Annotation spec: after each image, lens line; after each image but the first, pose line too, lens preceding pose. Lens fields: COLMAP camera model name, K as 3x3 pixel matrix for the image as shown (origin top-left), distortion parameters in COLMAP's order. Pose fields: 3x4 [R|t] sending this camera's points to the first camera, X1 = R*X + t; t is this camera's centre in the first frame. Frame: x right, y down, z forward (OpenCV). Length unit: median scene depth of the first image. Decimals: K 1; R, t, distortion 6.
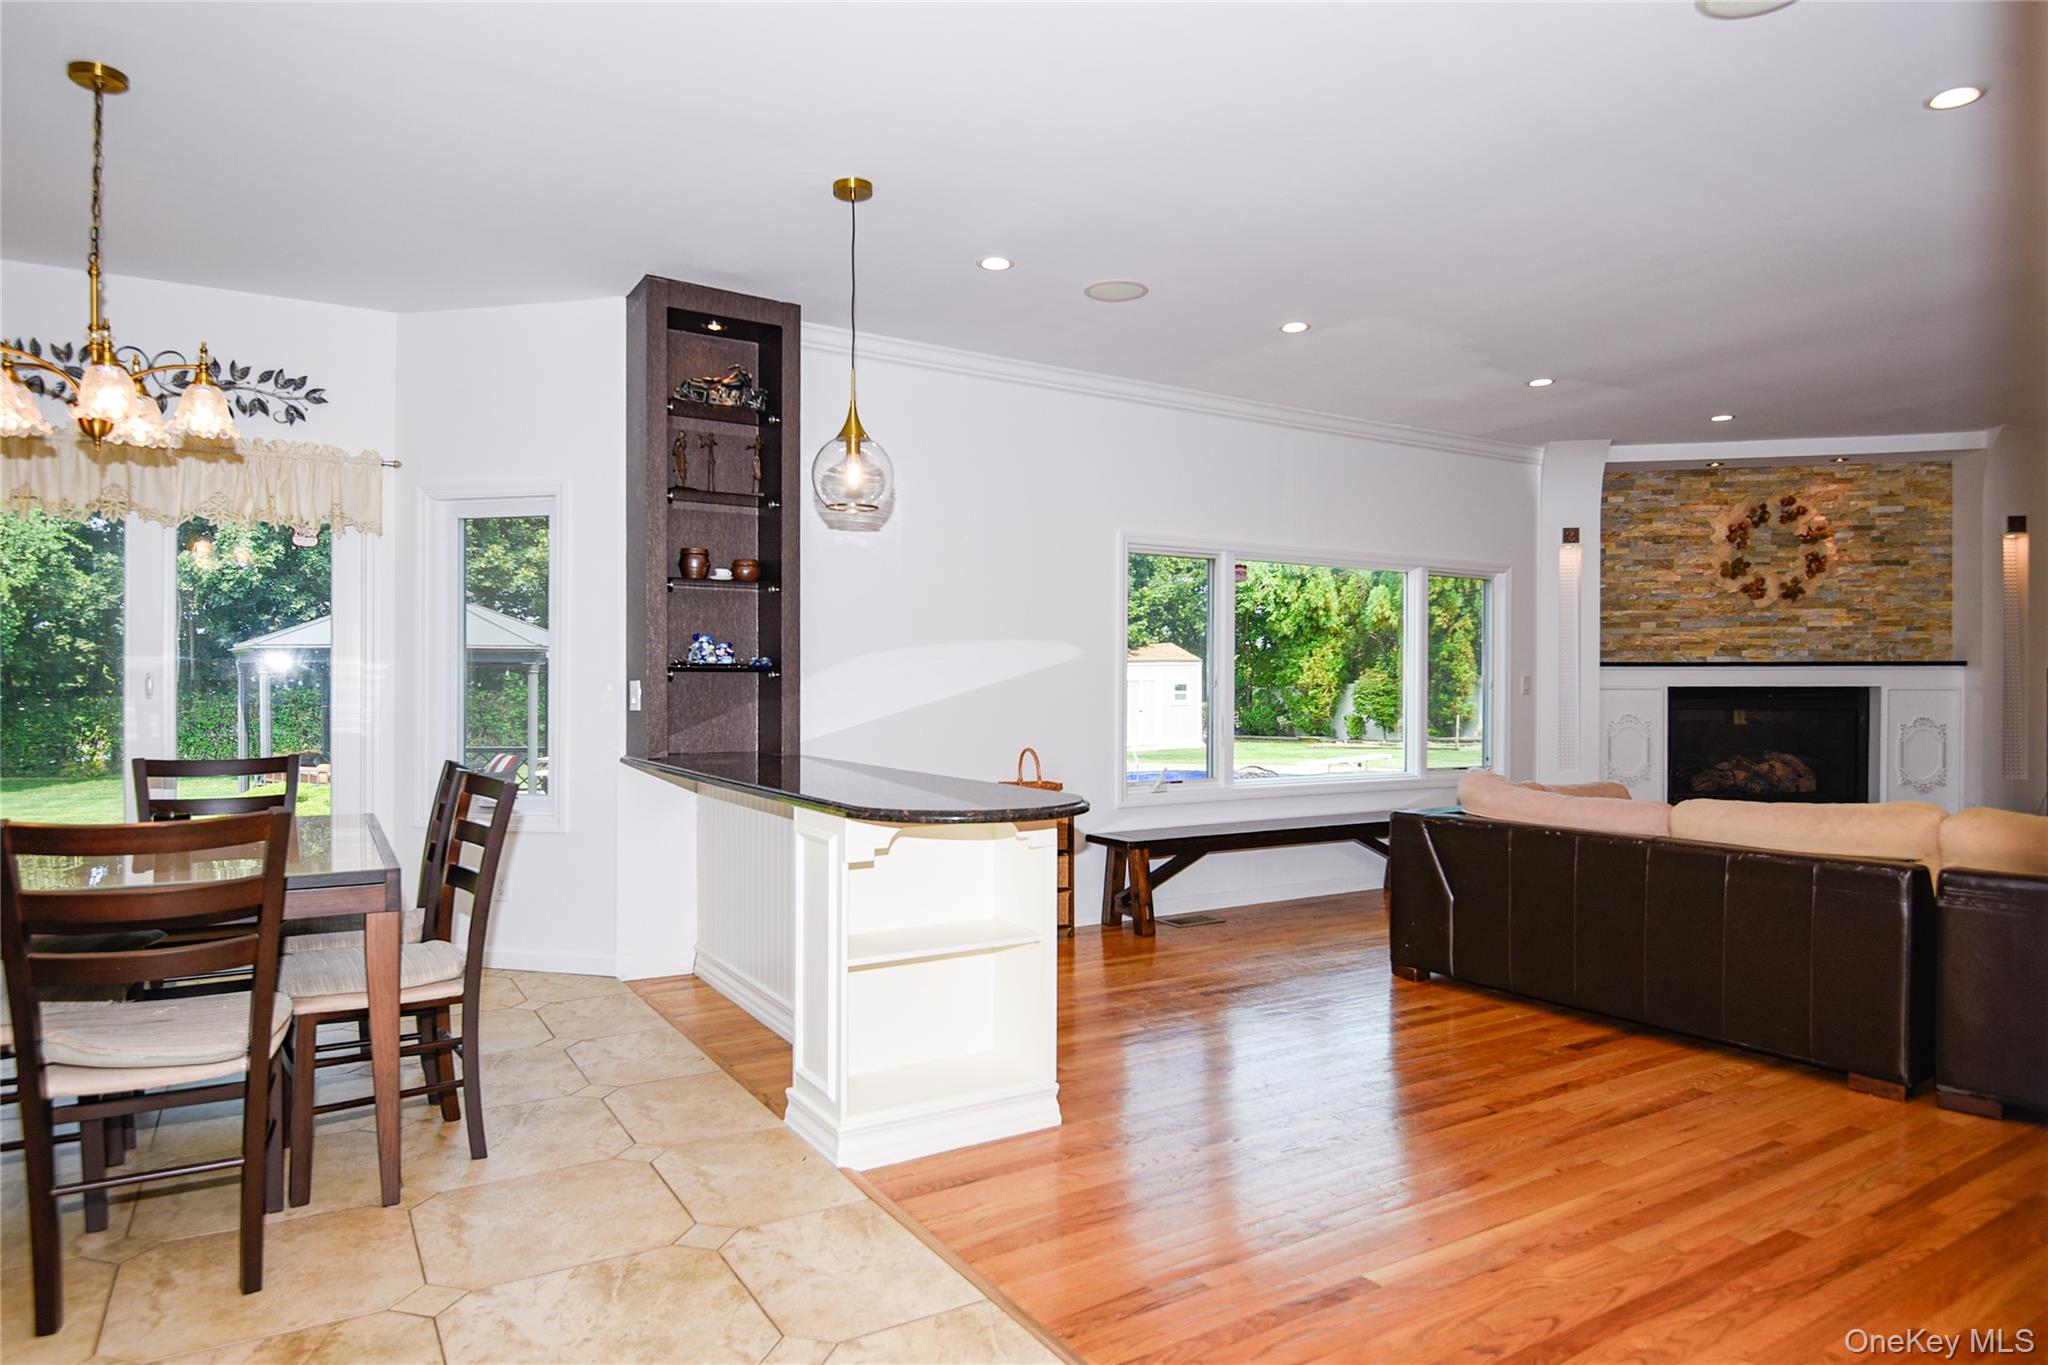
lens RADIAL K [[1152.6, 0, 1024.0], [0, 1152.6, 682.5], [0, 0, 1]] dist [0.018369, -0.036116]
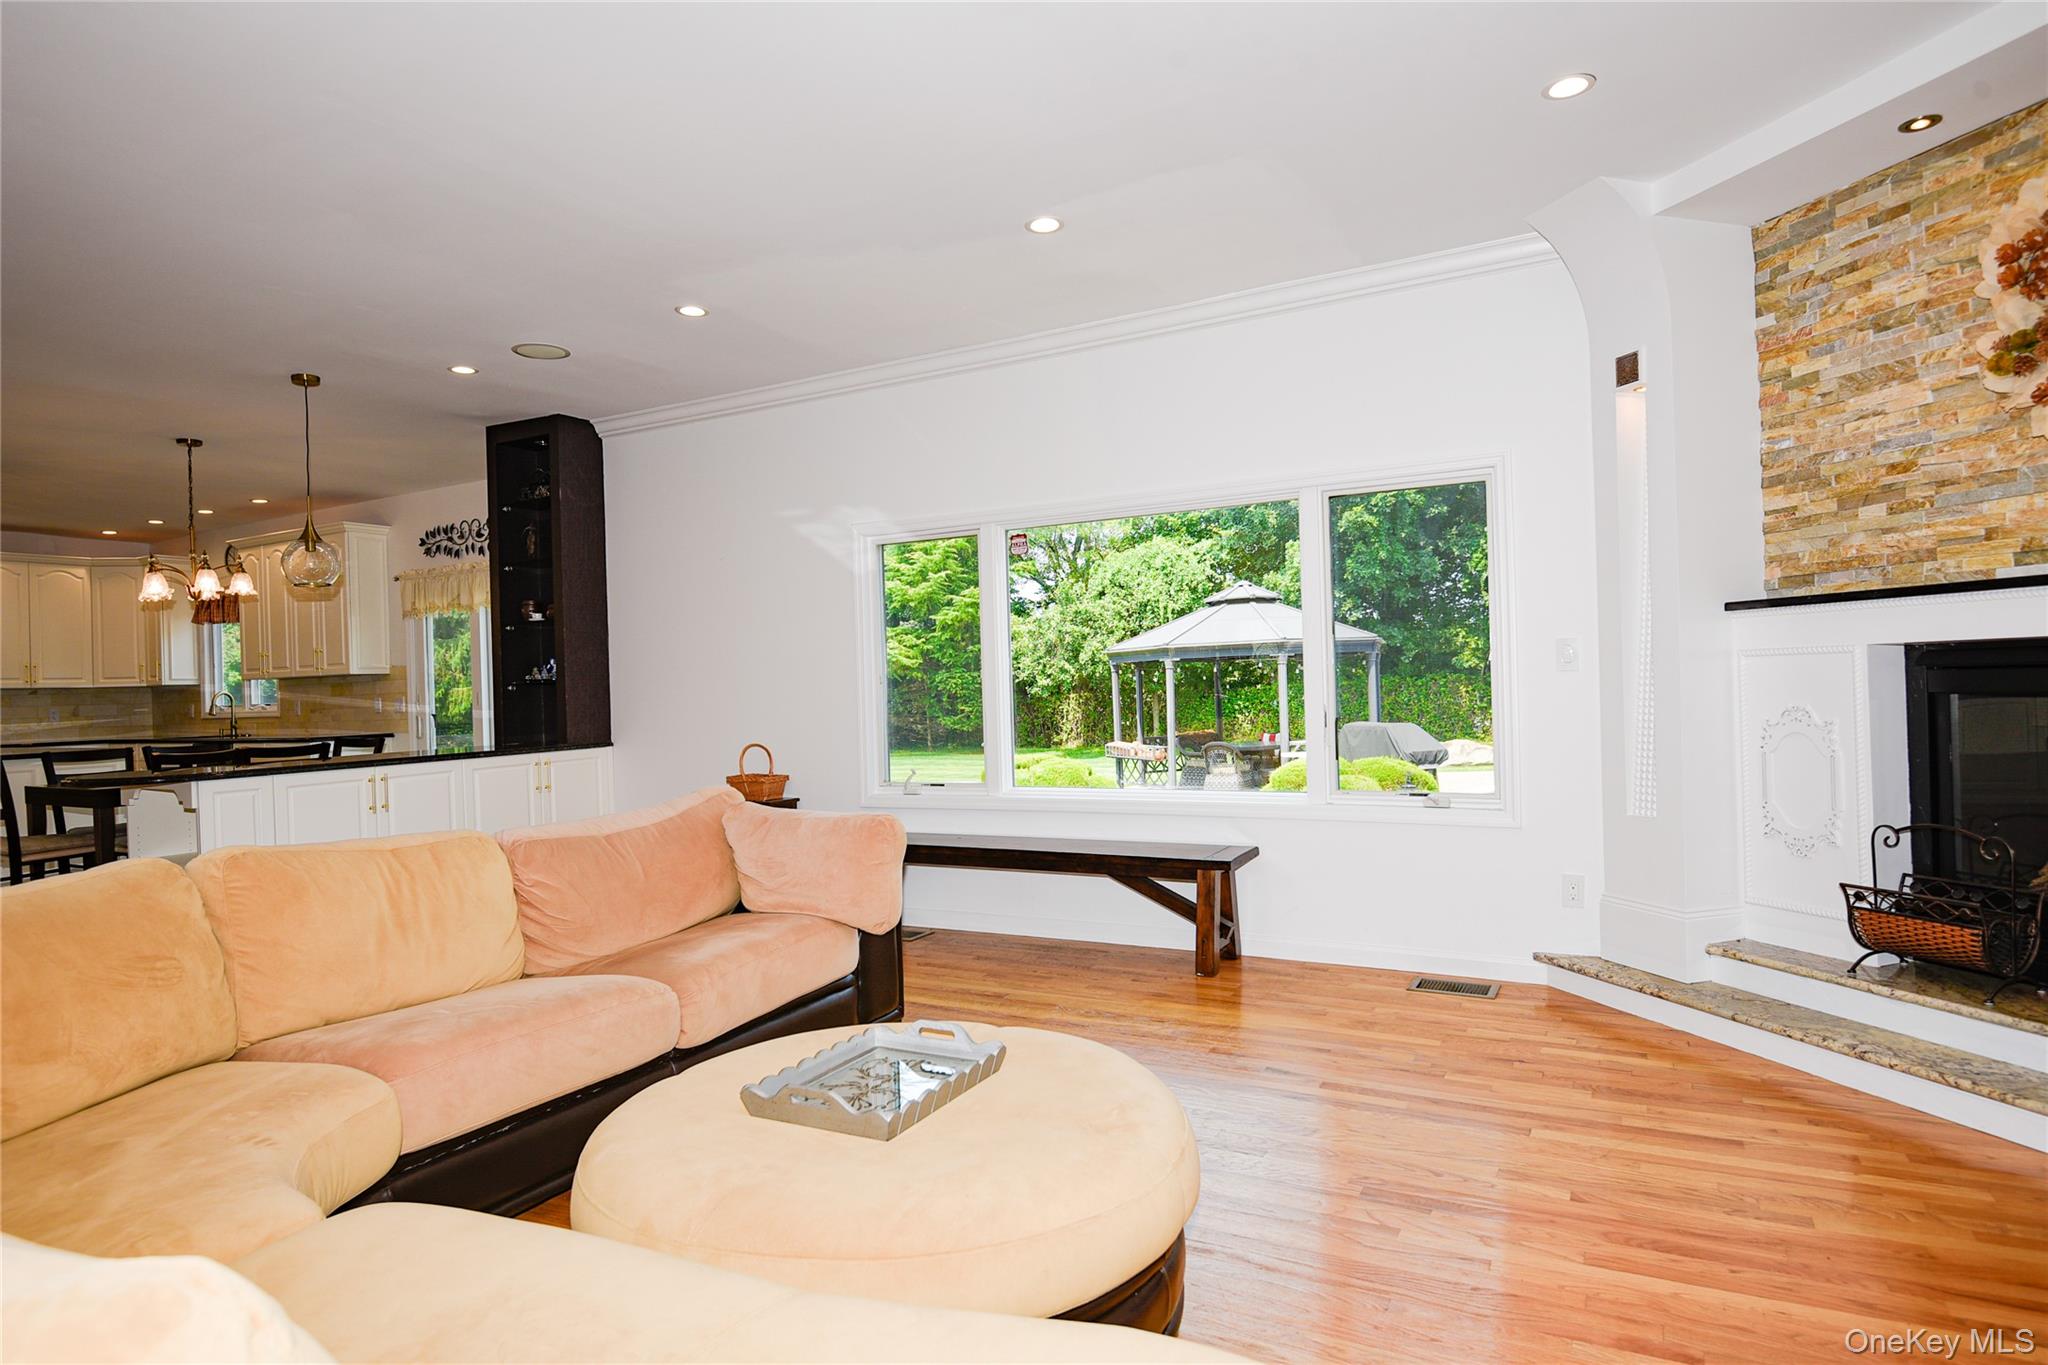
lens RADIAL K [[1152.6, 0, 1024.0], [0, 1152.6, 682.5], [0, 0, 1]] dist [0.018369, -0.036116]
pose [[0.506565, -0.021249, -0.861940, 0.793683], [0.034586, 0.999392, -0.004311, 0.009142], [0.861508, -0.027627, 0.506992, 0.493282]]
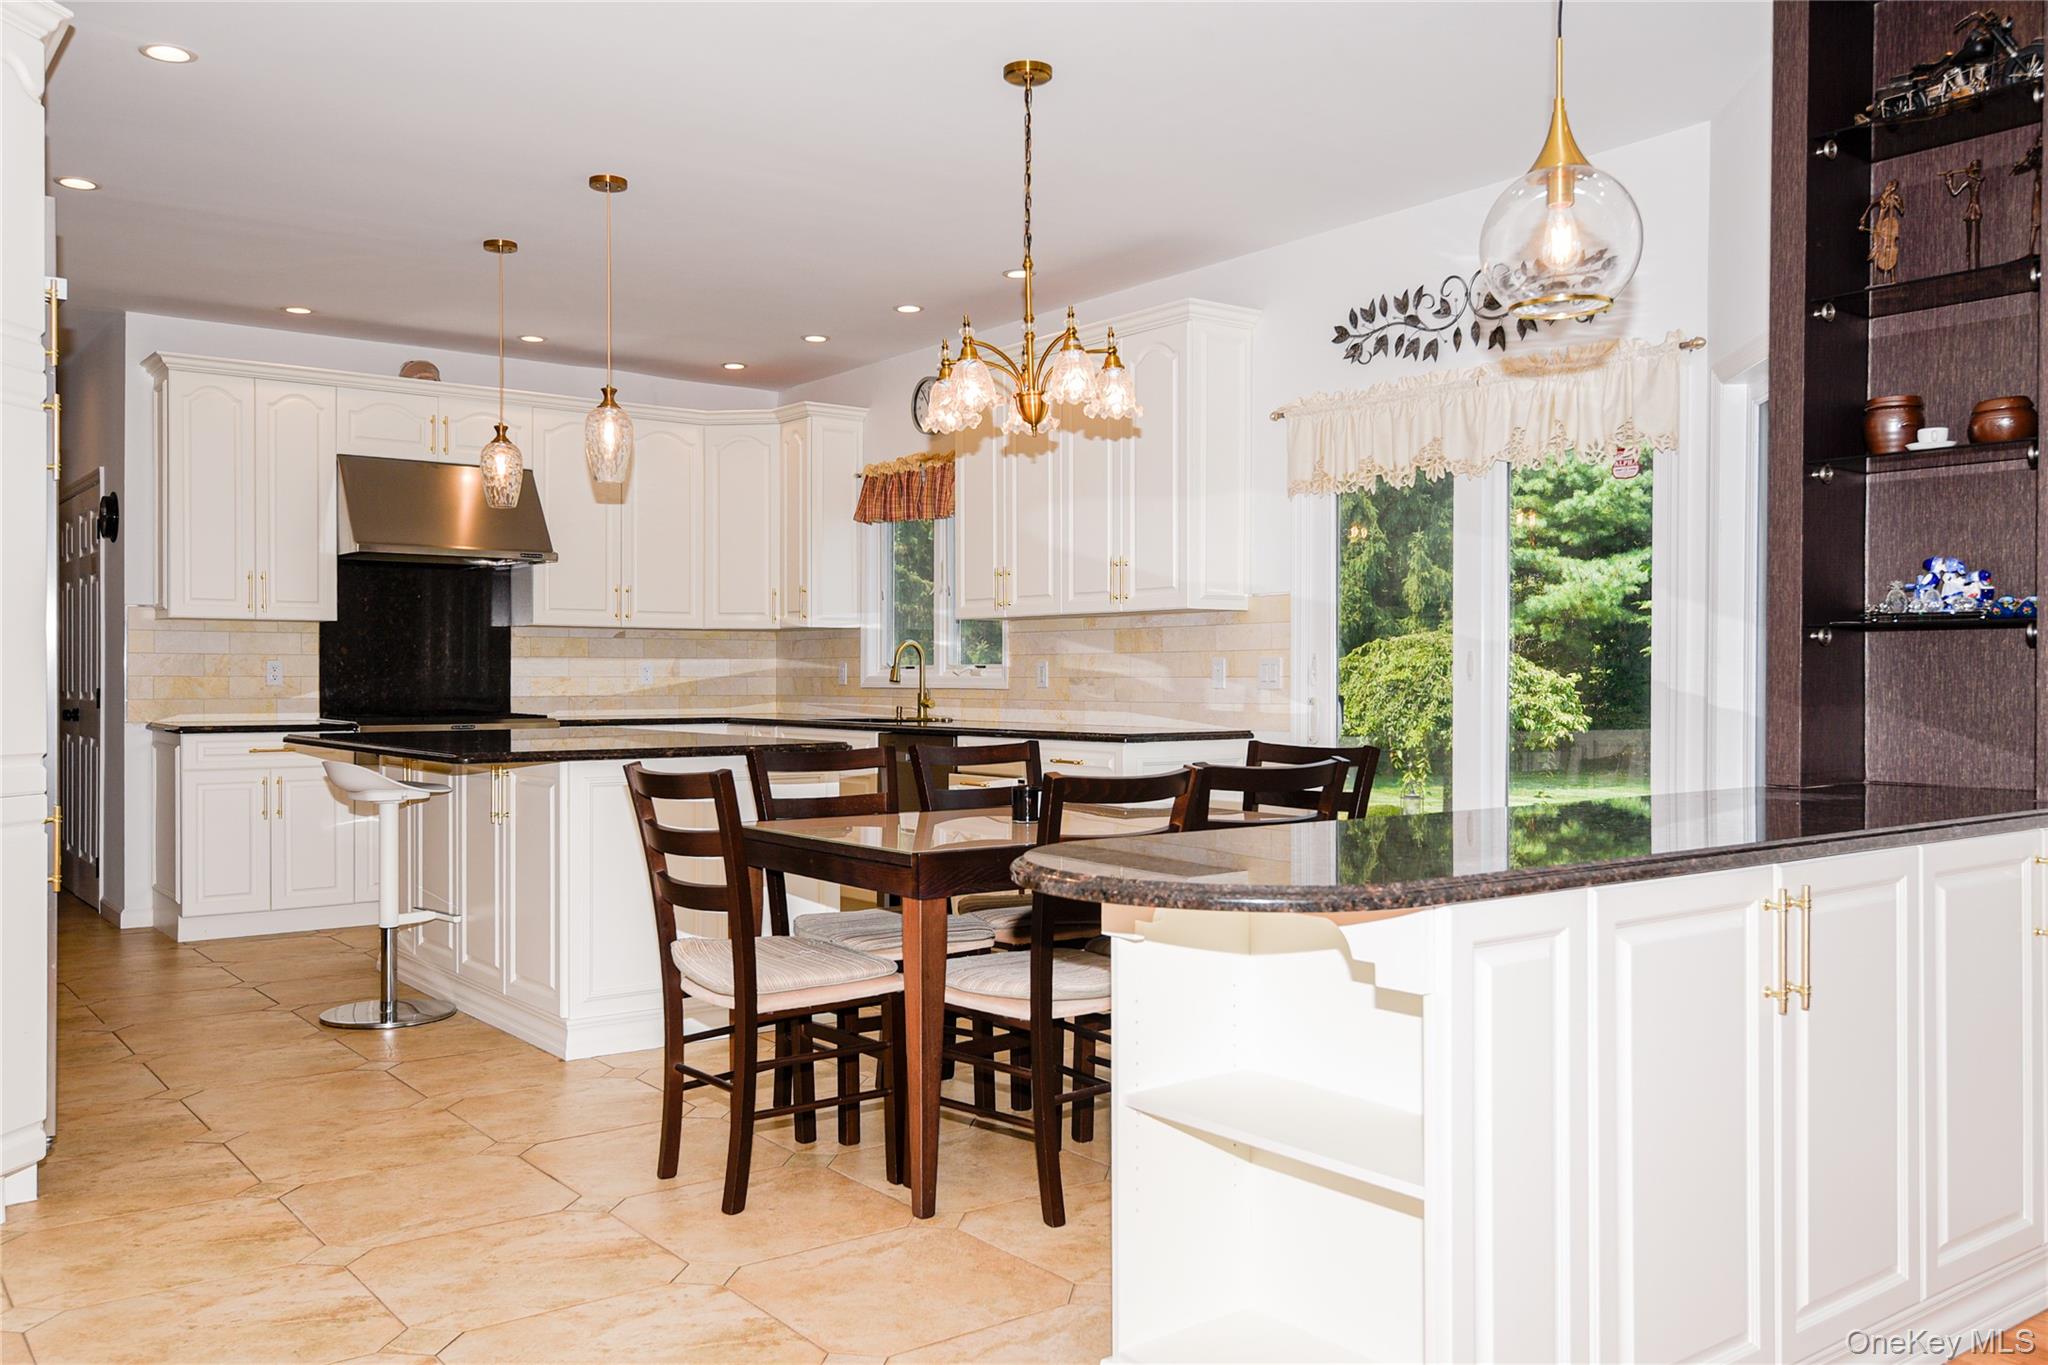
lens RADIAL K [[1678.0, 0, 1024.0], [0, 1678.0, 682.5], [0, 0, 1]] dist [0.057074, -0.001122]
pose [[0.118812, 0.000824, -0.992916, 0.277153], [0.001209, 0.999999, 0.000975, 0.008481], [0.992916, -0.001317, 0.118811, 0.318445]]
